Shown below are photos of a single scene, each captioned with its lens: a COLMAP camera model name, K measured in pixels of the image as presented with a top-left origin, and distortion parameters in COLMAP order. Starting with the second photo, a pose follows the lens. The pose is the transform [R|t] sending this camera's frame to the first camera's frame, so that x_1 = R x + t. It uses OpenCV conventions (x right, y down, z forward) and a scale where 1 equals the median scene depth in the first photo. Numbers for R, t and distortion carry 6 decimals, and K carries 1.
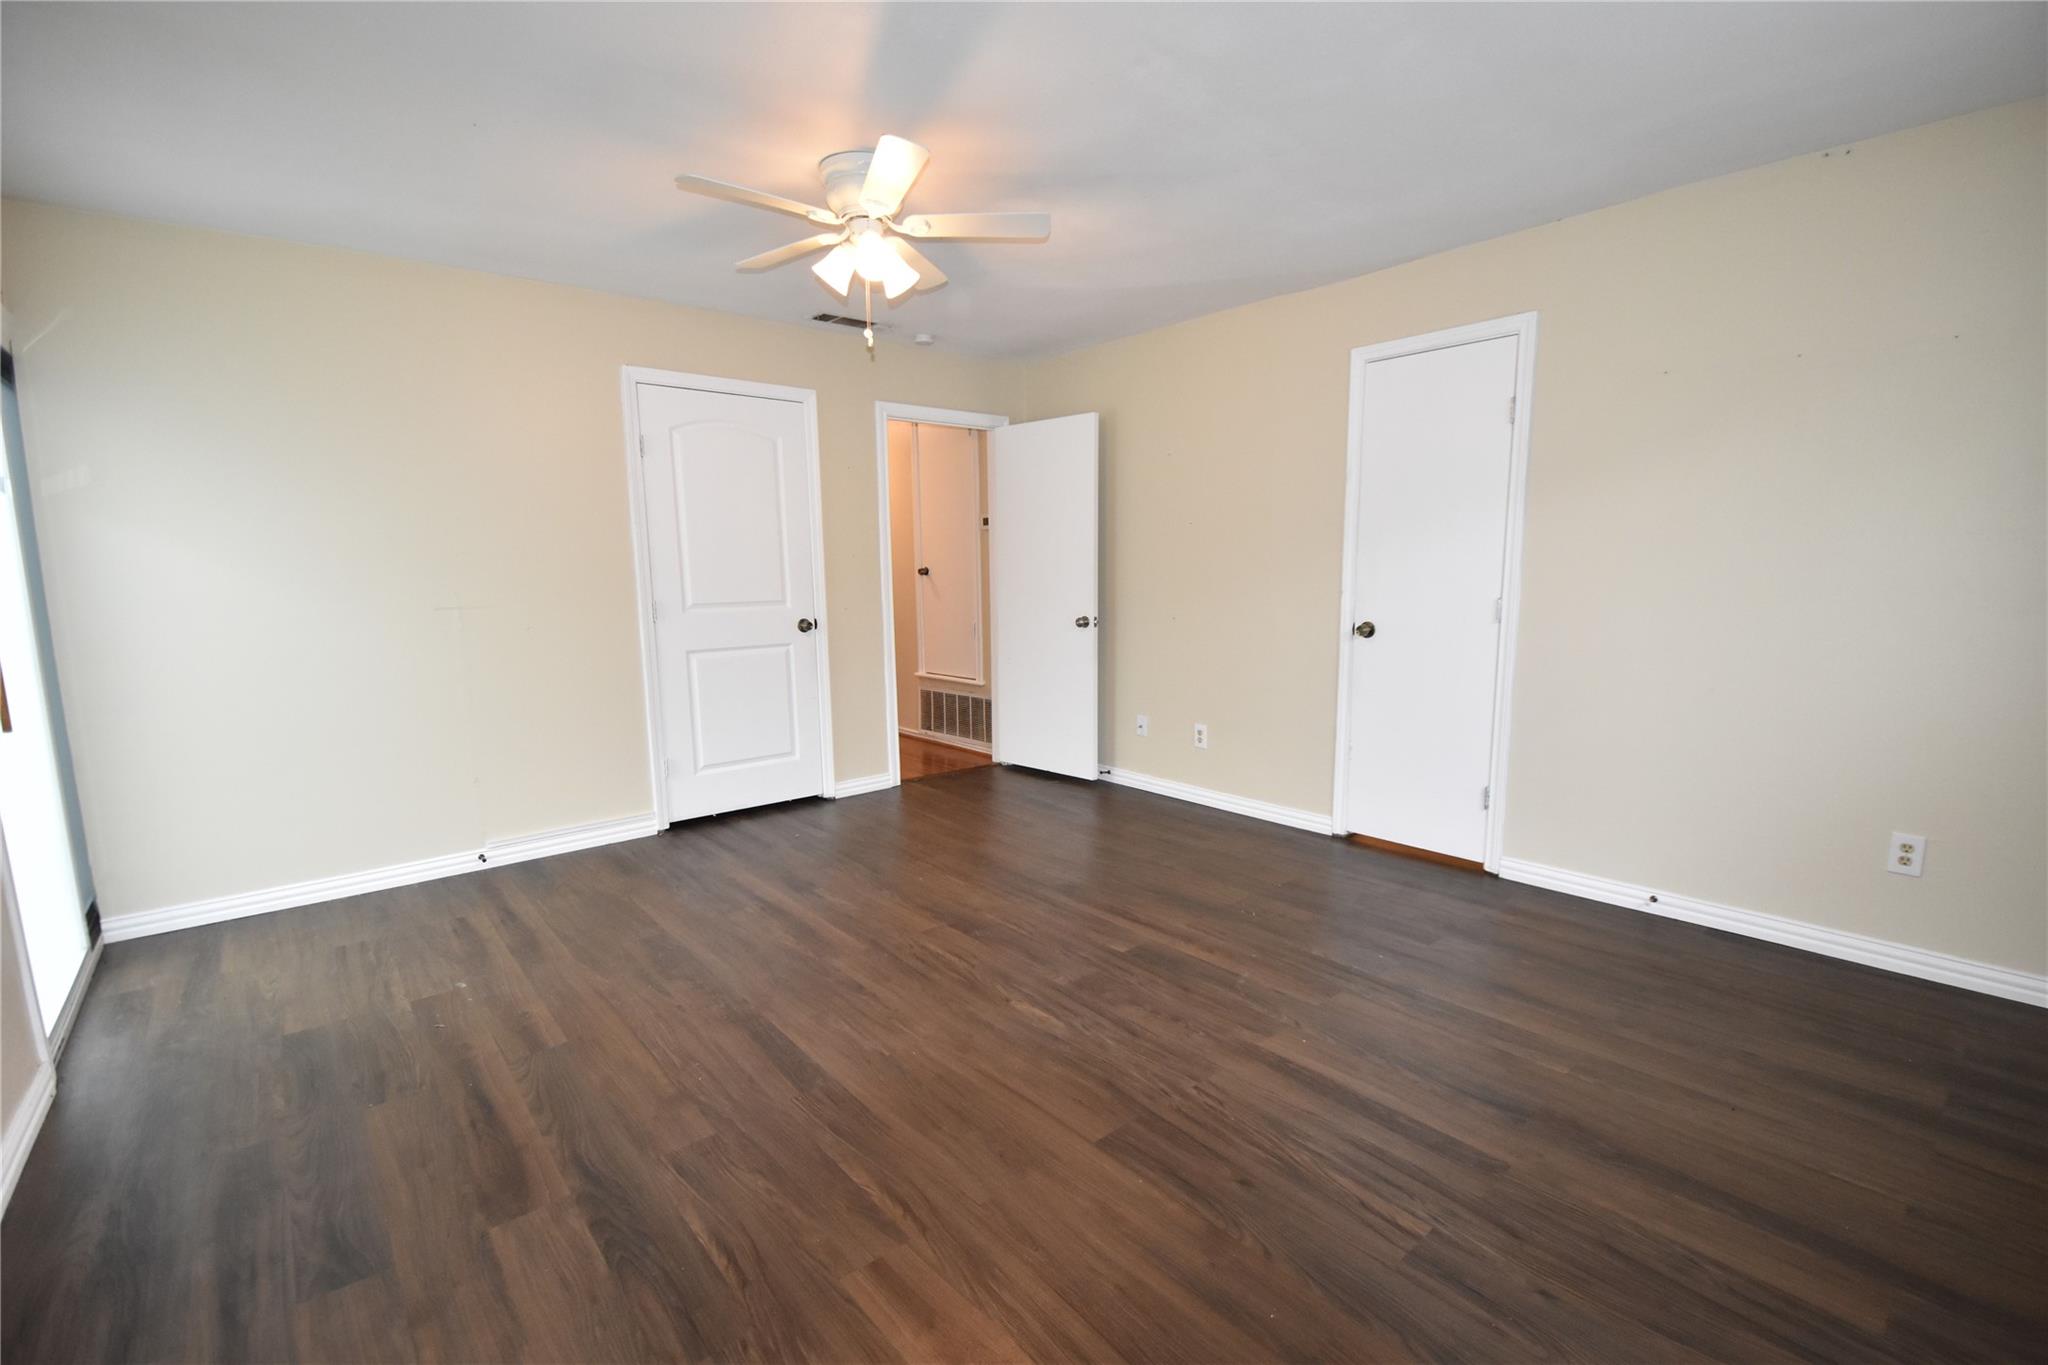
lens RADIAL K [[895.3, 0, 1030.5], [0, 895.3, 698.8], [0, 0, 1]] dist [0.023524, -0.031008]
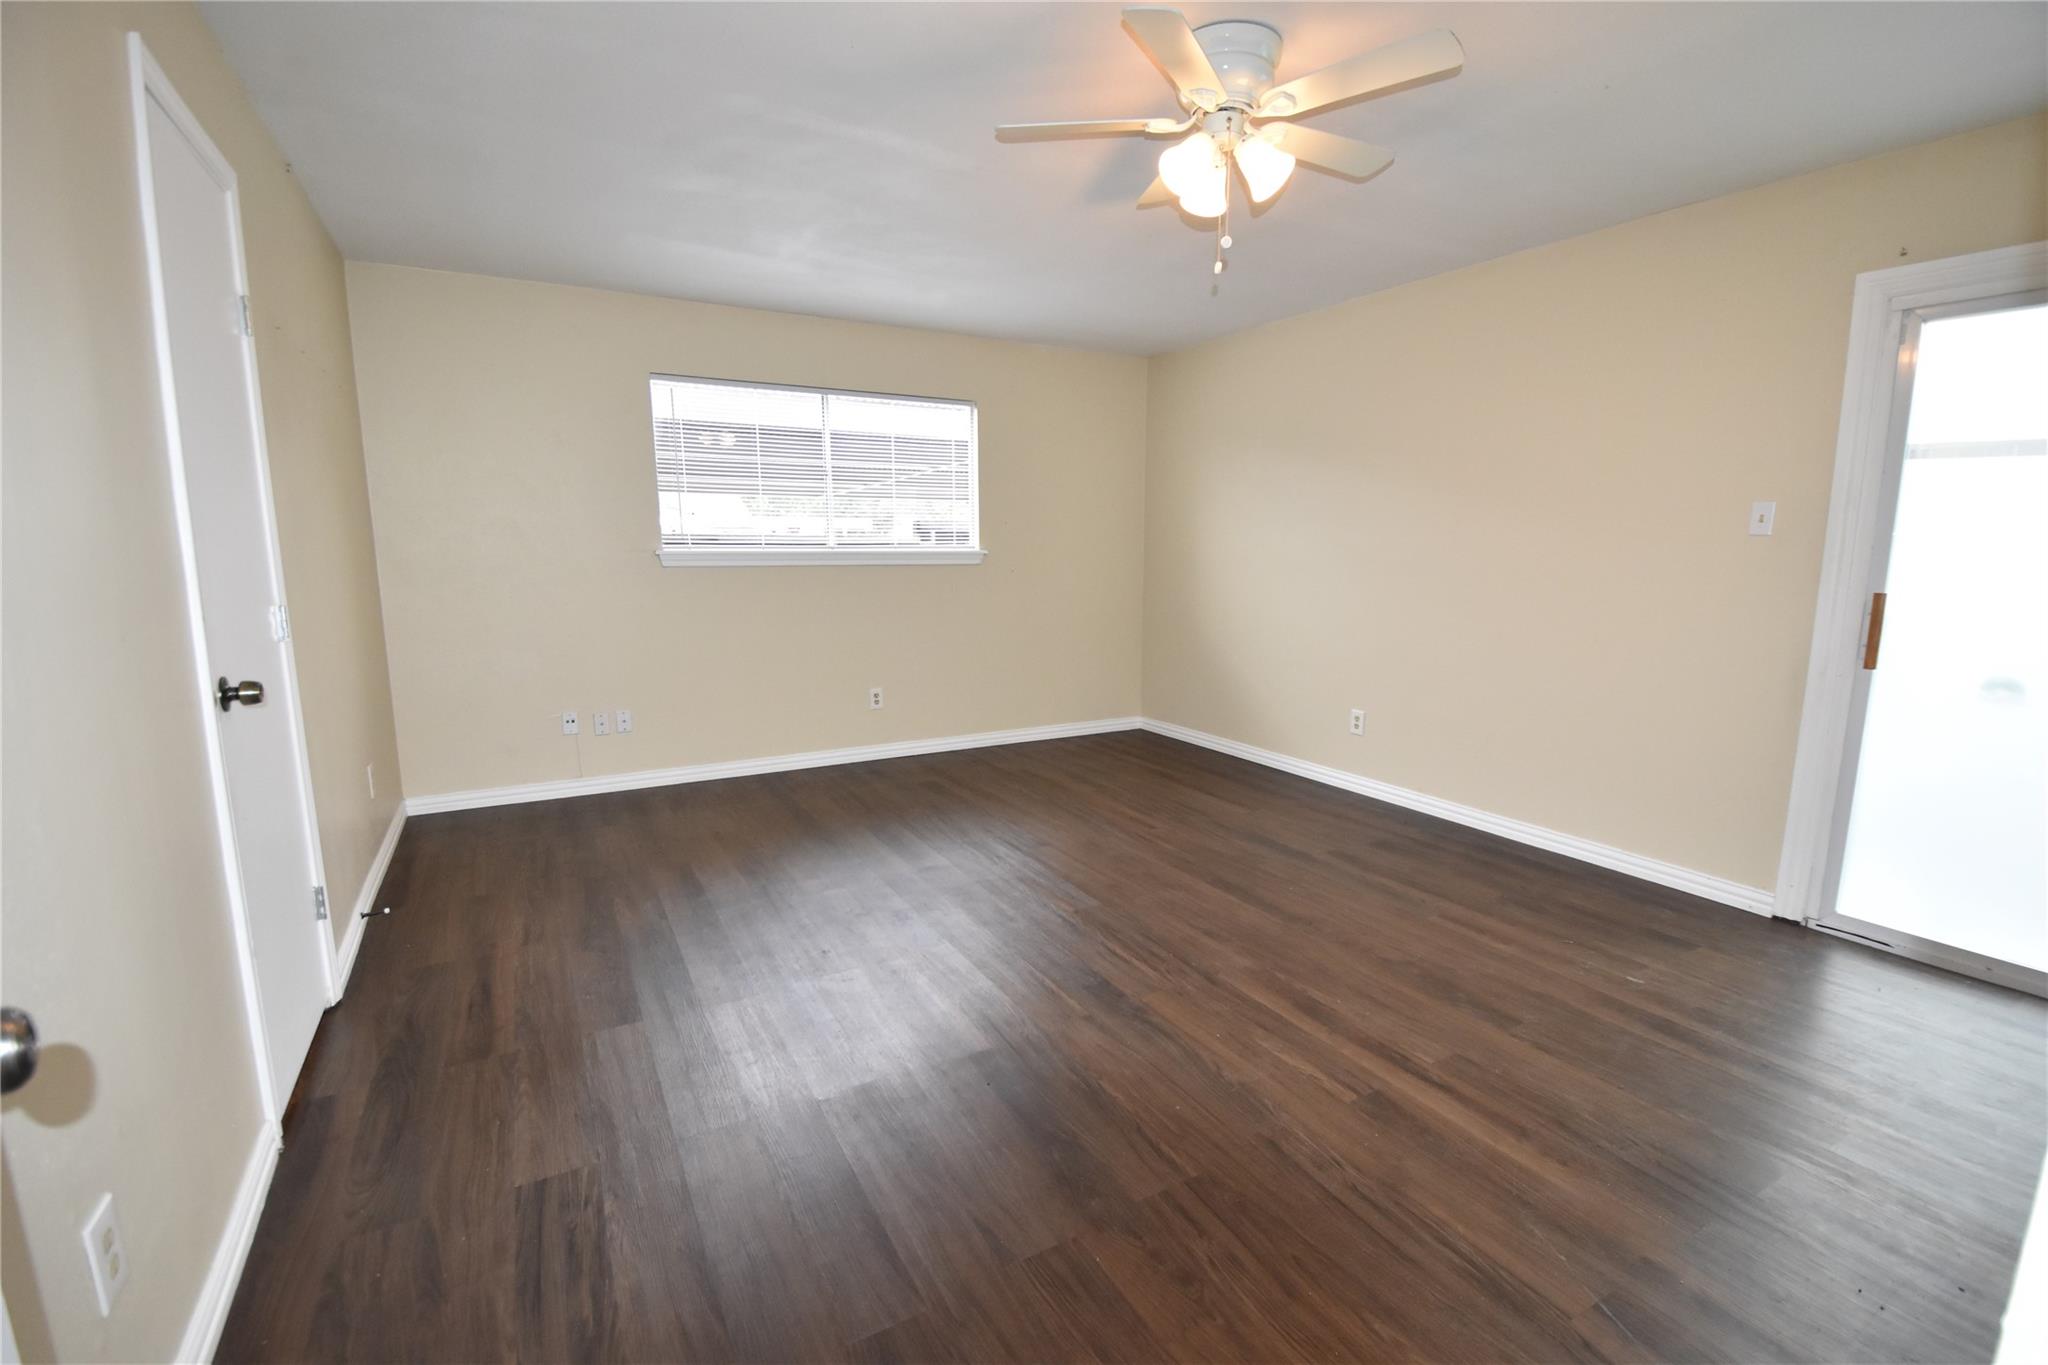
lens RADIAL K [[895.3, 0, 1030.5], [0, 895.3, 698.8], [0, 0, 1]] dist [0.023524, -0.031008]
pose [[-0.982580, -0.021731, 0.184566, -0.138295], [0.037119, 0.950179, 0.309487, -0.232170], [-0.182096, 0.310947, -0.932820, 1.562639]]
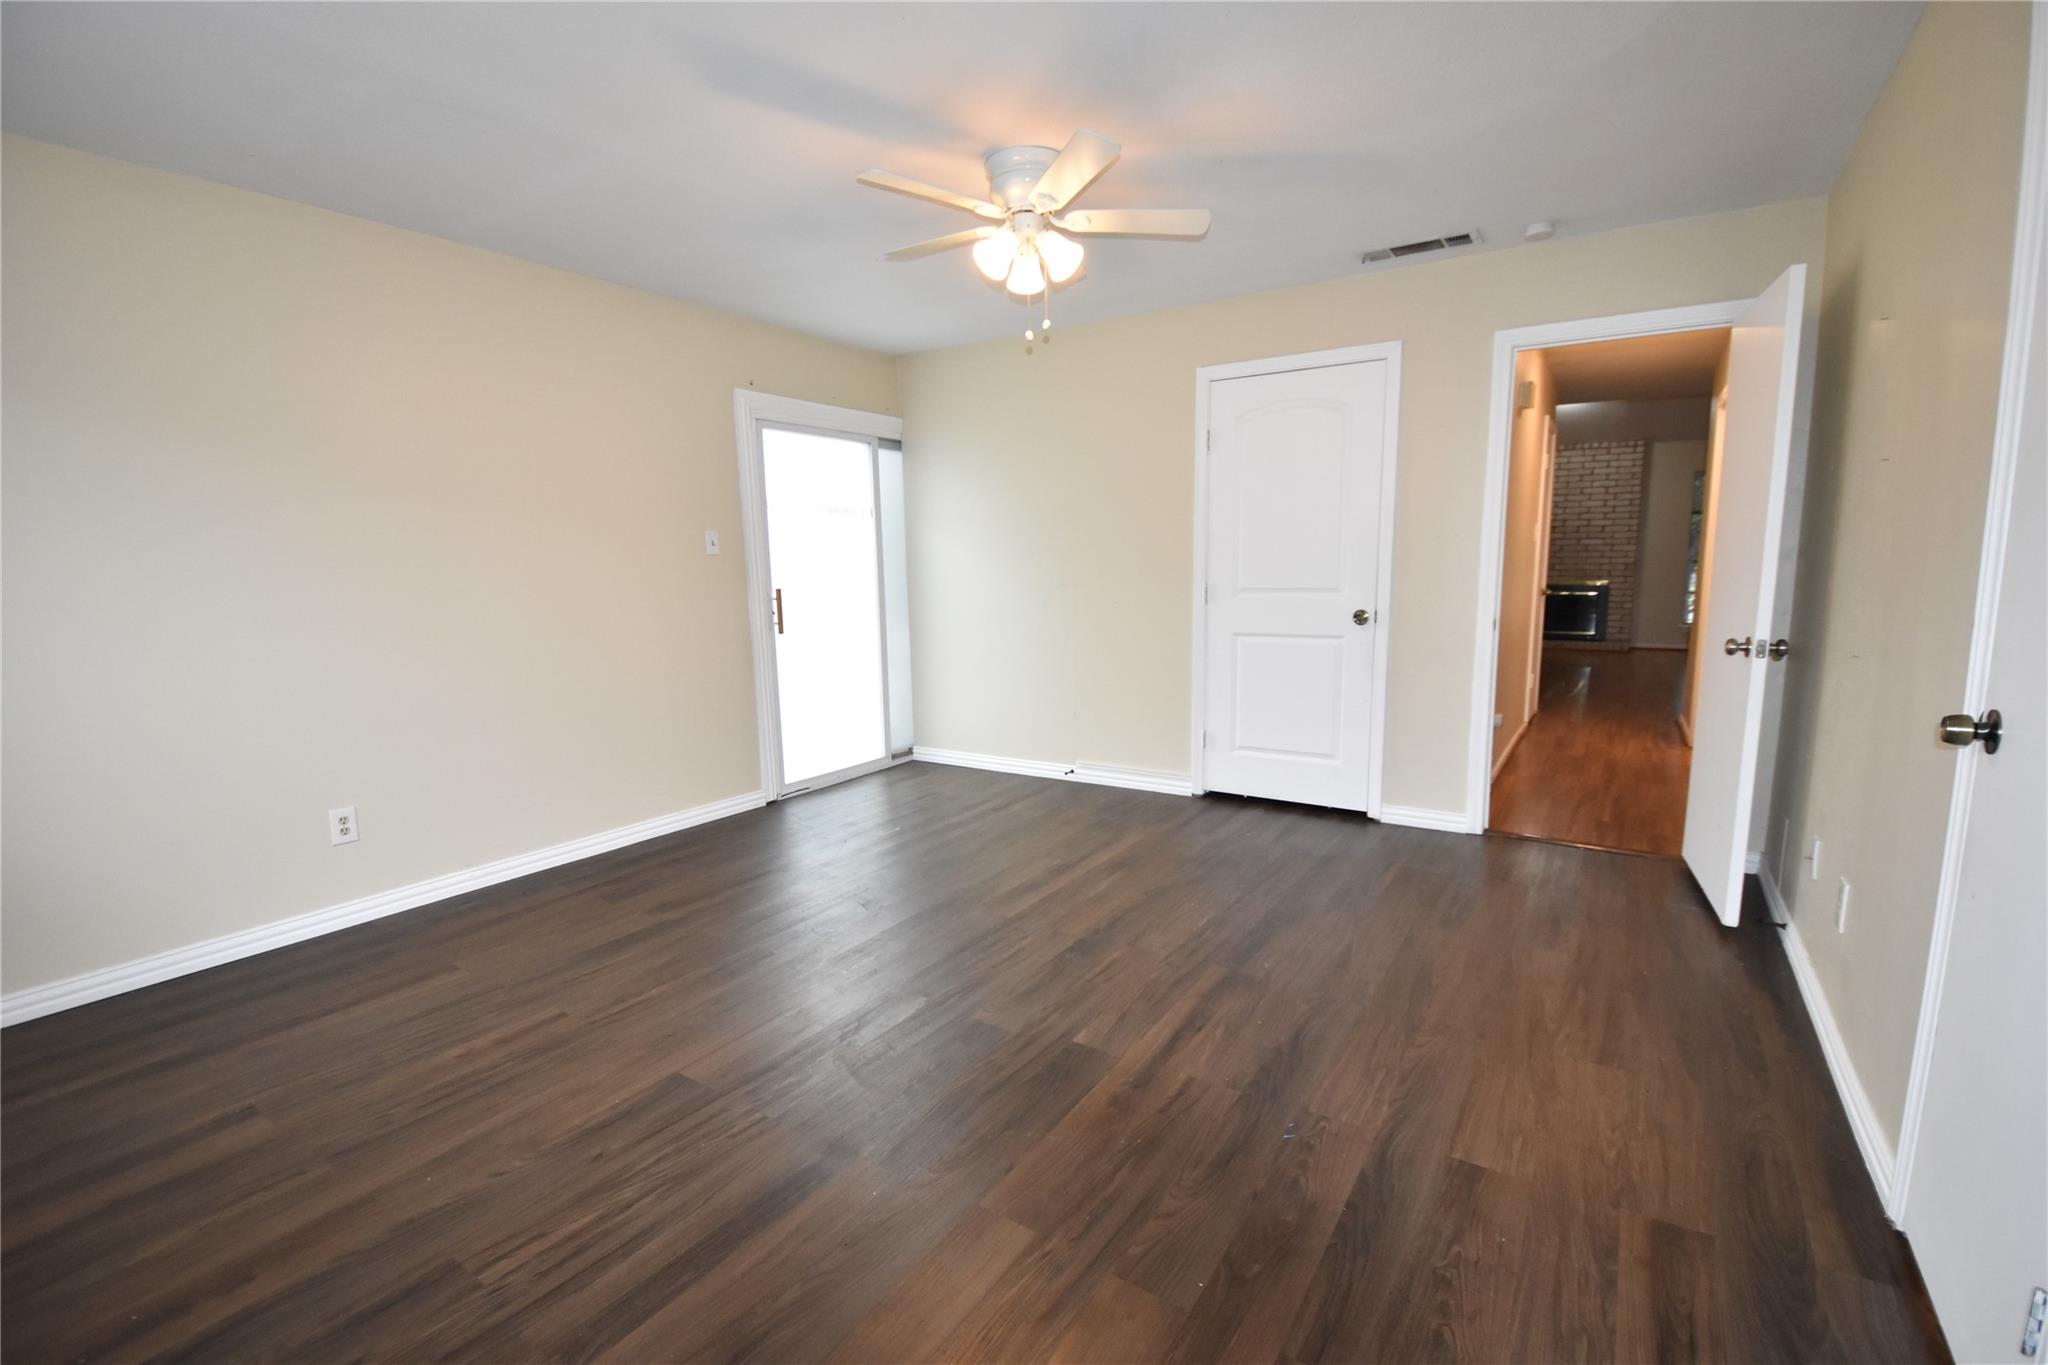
lens RADIAL K [[895.3, 0, 1030.5], [0, 895.3, 698.8], [0, 0, 1]] dist [0.023524, -0.031008]
pose [[0.287976, 0.154327, -0.945121, 0.690819], [-0.129416, 0.984147, 0.121267, -0.094236], [0.948853, 0.087392, 0.303383, 0.598566]]
